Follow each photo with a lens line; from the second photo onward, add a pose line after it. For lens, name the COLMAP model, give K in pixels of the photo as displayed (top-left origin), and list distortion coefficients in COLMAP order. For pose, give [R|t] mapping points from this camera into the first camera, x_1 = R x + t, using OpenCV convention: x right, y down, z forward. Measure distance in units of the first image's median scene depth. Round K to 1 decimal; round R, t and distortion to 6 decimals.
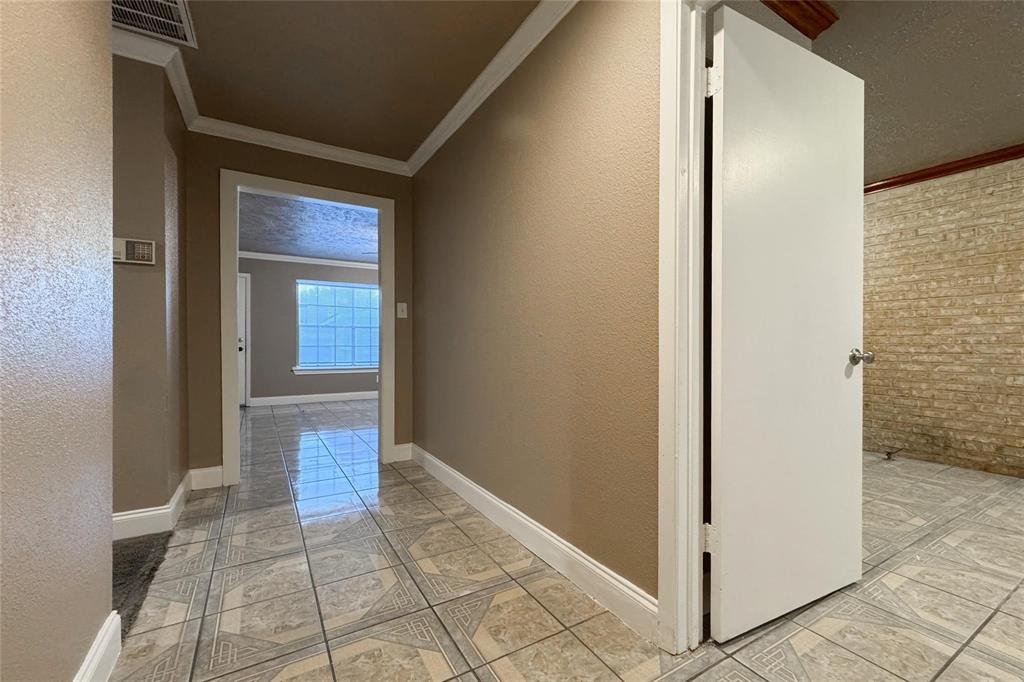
lens RADIAL K [[430.5, 0, 515.5], [0, 430.5, 347.5], [0, 0, 1]] dist [0.000267, 0.000035]
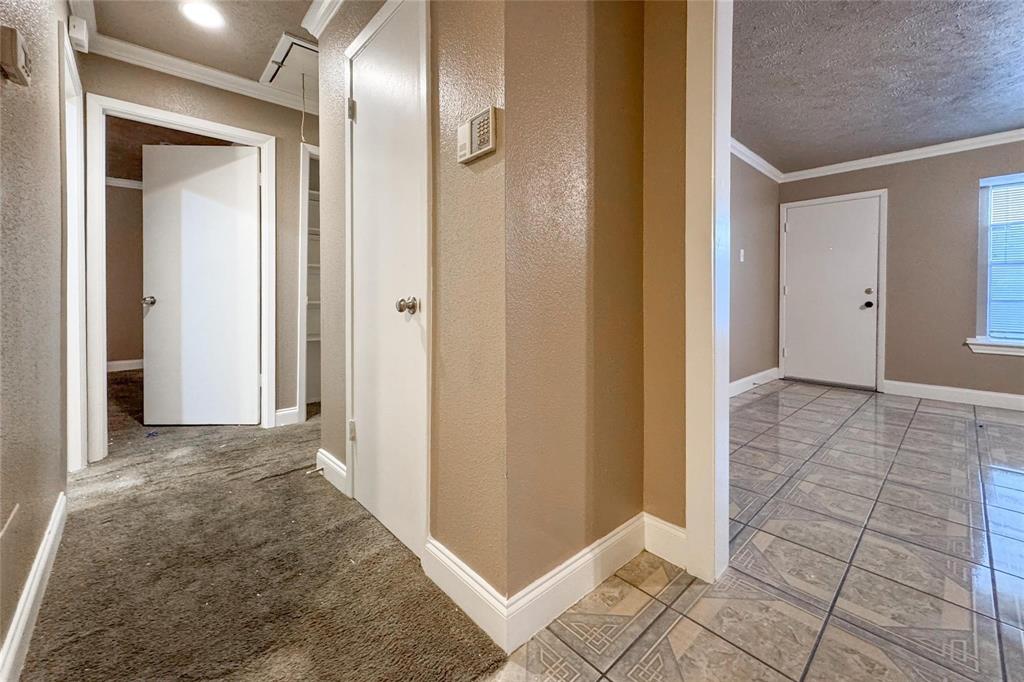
lens RADIAL K [[416.2, 0, 515.4], [0, 416.2, 304.5], [0, 0, 1]] dist [0.000850, 0.000072]
pose [[0.201855, 0.011615, -0.979347, -0.110386], [-0.005459, 0.999927, 0.010734, -0.000512], [0.979400, 0.003180, 0.201903, 0.324364]]
